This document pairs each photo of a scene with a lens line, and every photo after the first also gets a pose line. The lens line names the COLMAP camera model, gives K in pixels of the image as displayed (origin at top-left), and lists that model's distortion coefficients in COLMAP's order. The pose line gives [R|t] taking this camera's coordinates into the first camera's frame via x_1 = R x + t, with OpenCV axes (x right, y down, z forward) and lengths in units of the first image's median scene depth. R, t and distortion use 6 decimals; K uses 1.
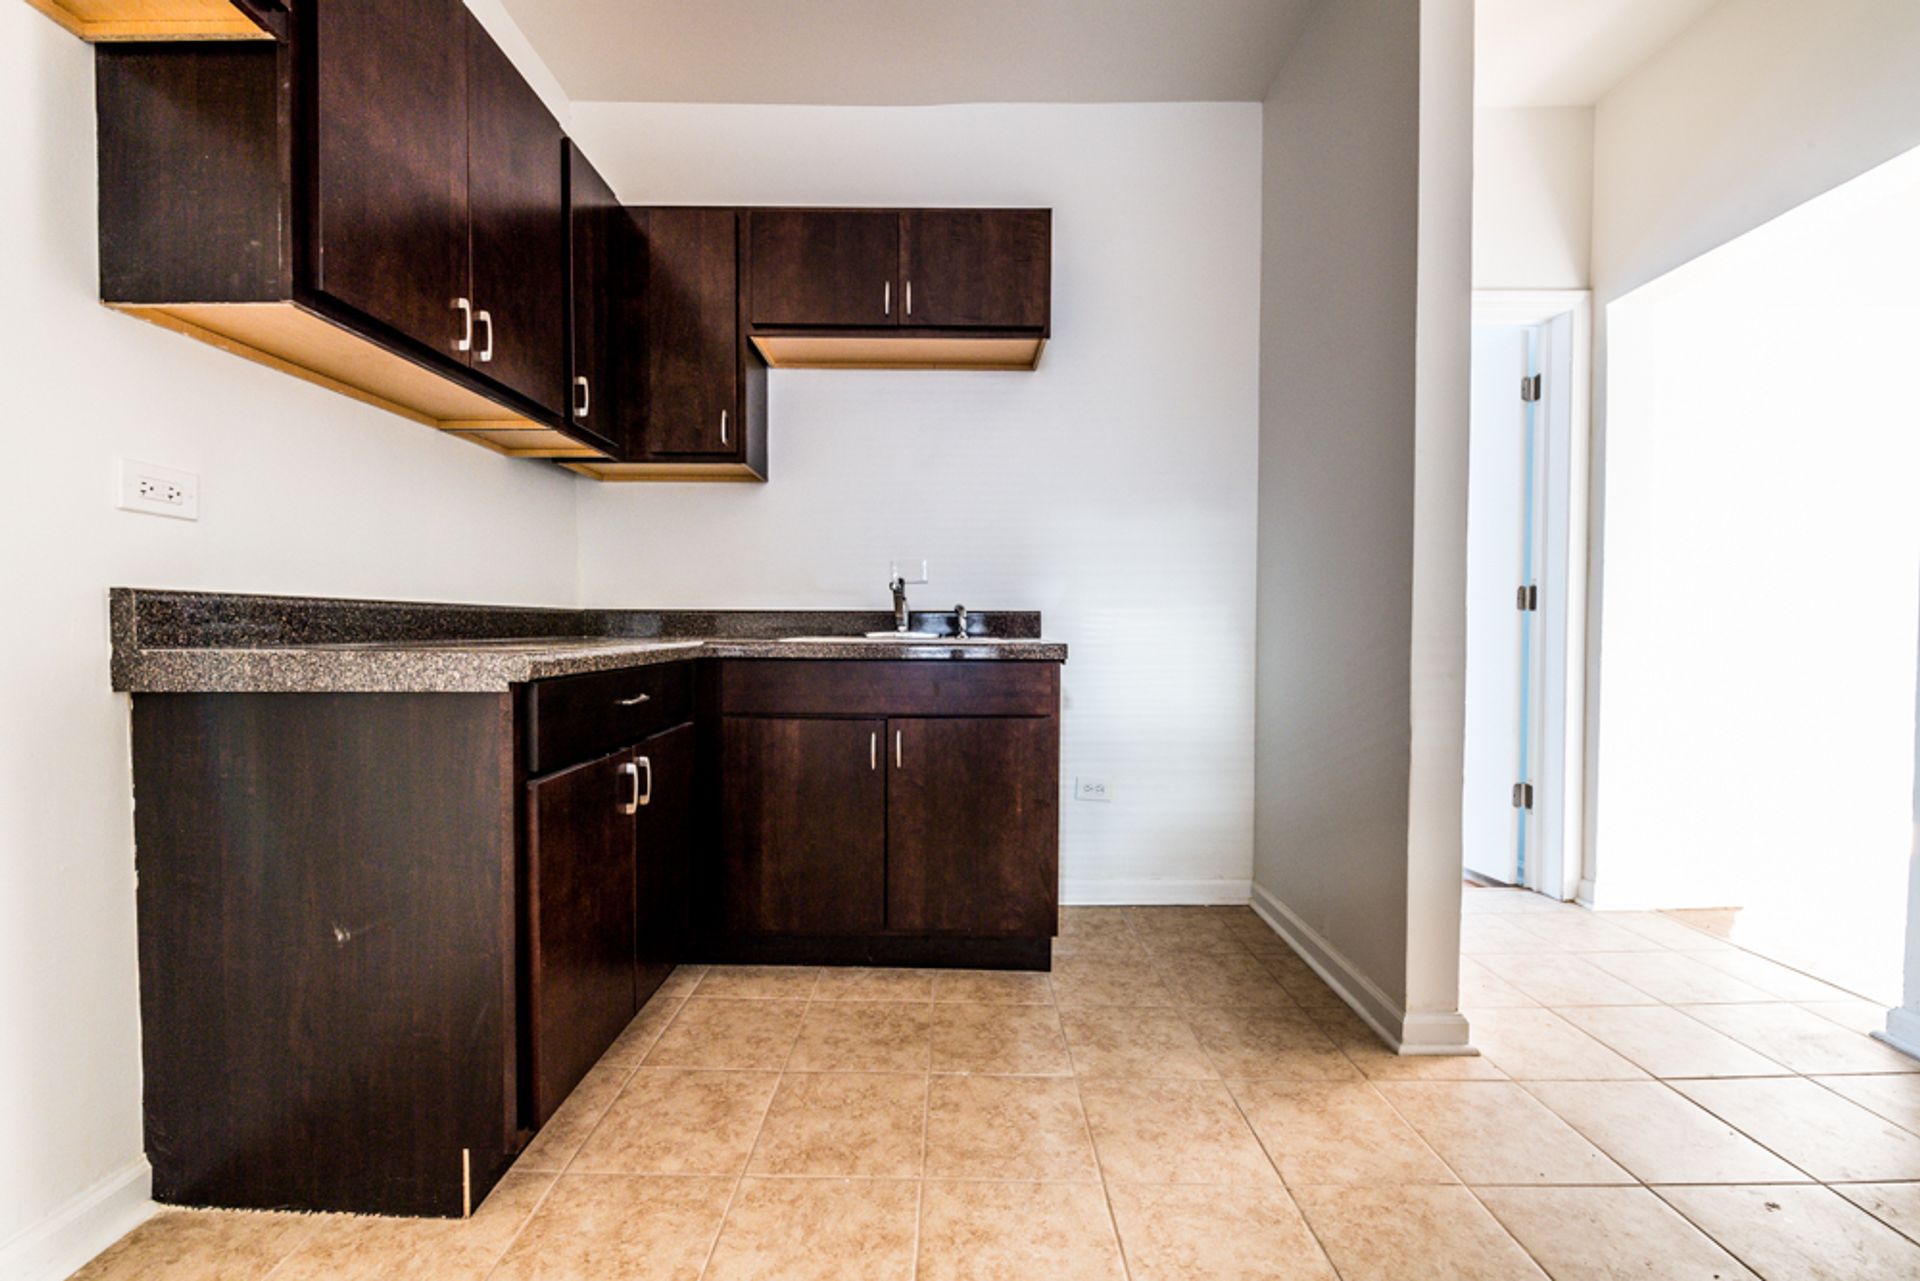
lens RADIAL K [[762.6, 0, 964.9], [0, 762.6, 643.6], [0, 0, 1]] dist [-0.007556, -0.003770]
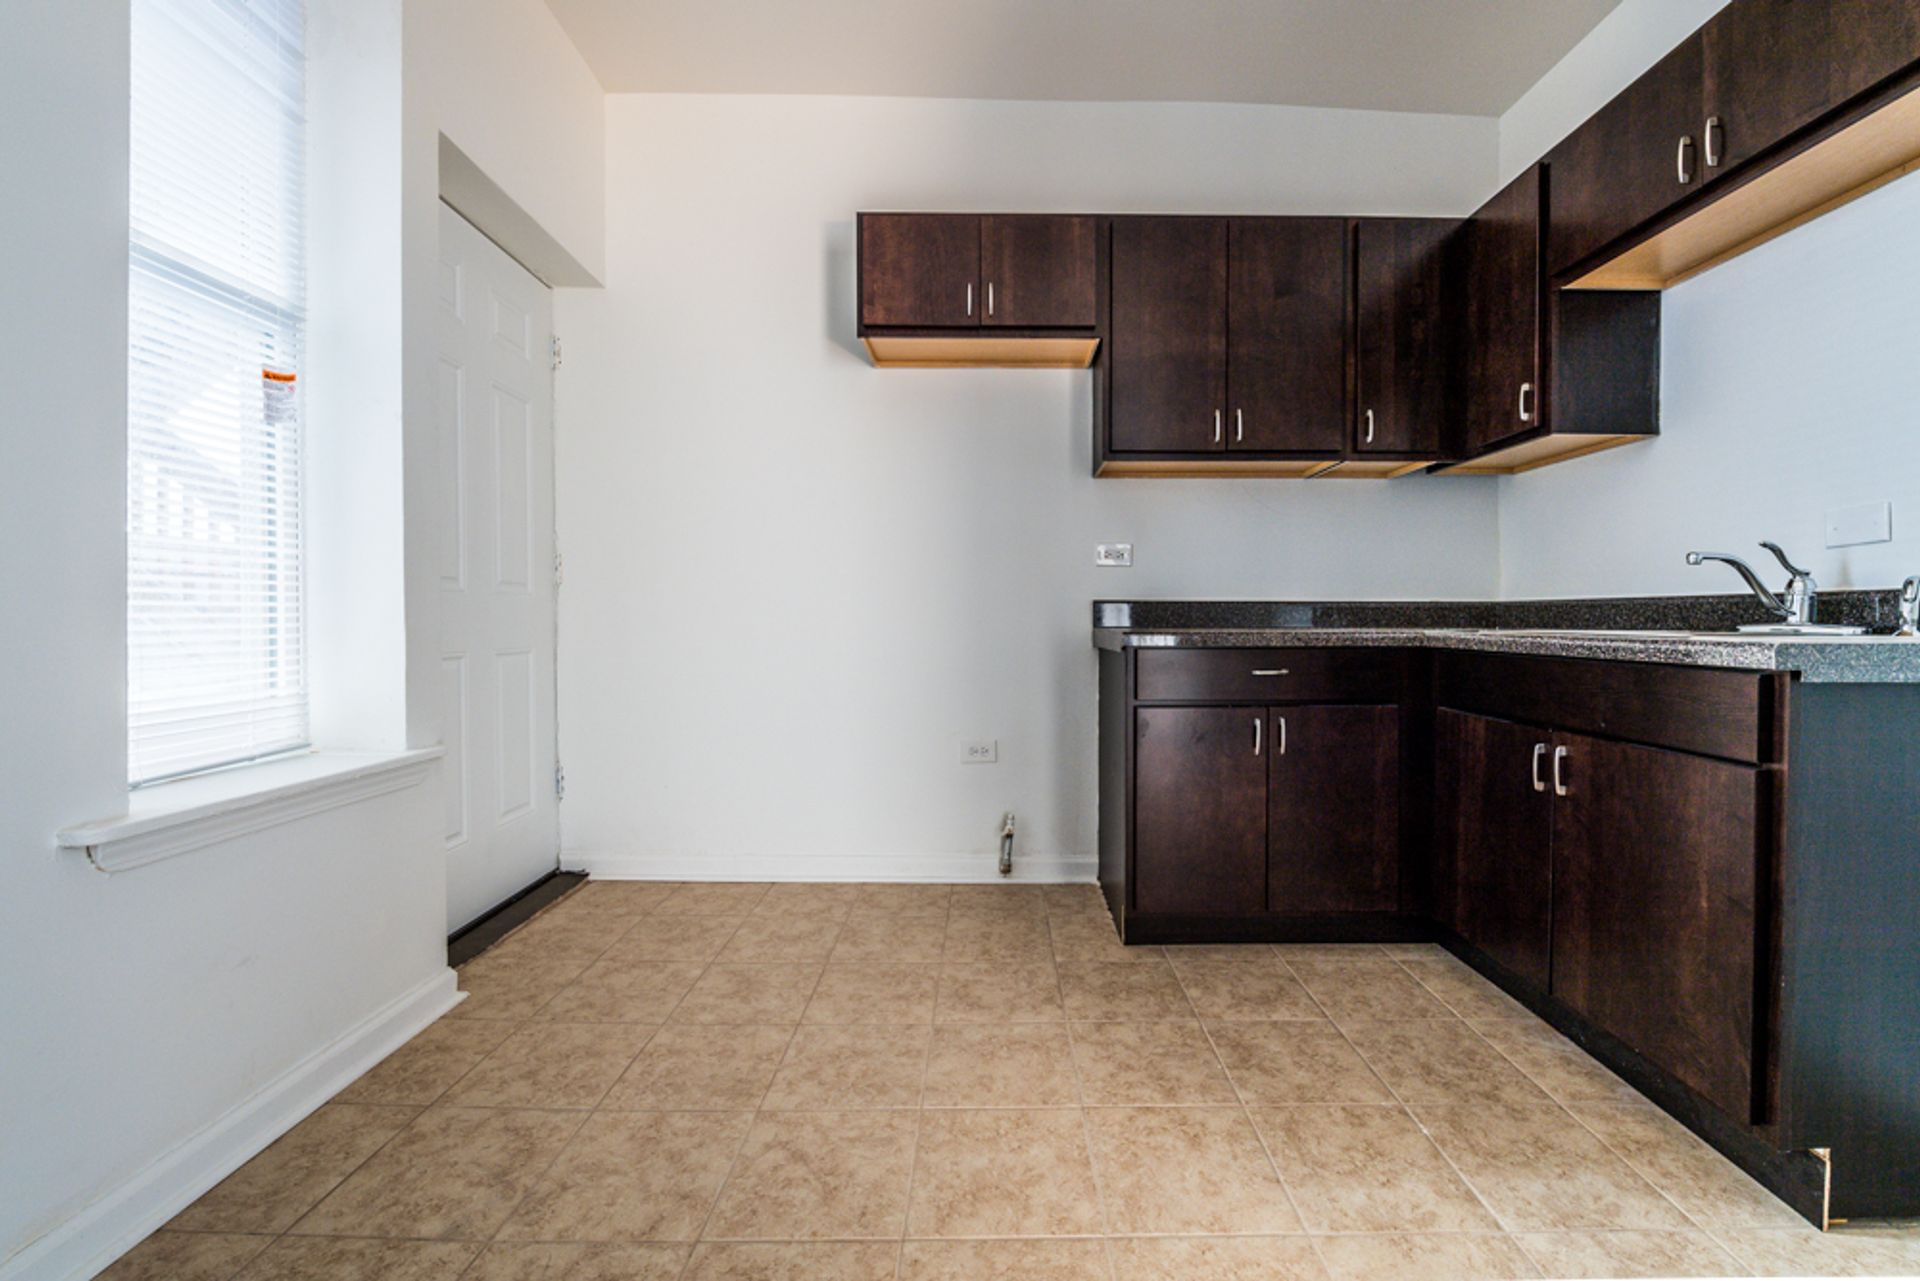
lens RADIAL K [[762.6, 0, 968.6], [0, 762.6, 630.1], [0, 0, 1]] dist [-0.007556, -0.003770]
pose [[-0.019450, 0.011566, -0.999744, 0.822129], [-0.026290, 0.999581, 0.012075, -0.000474], [0.999465, 0.026519, -0.019138, 0.460385]]
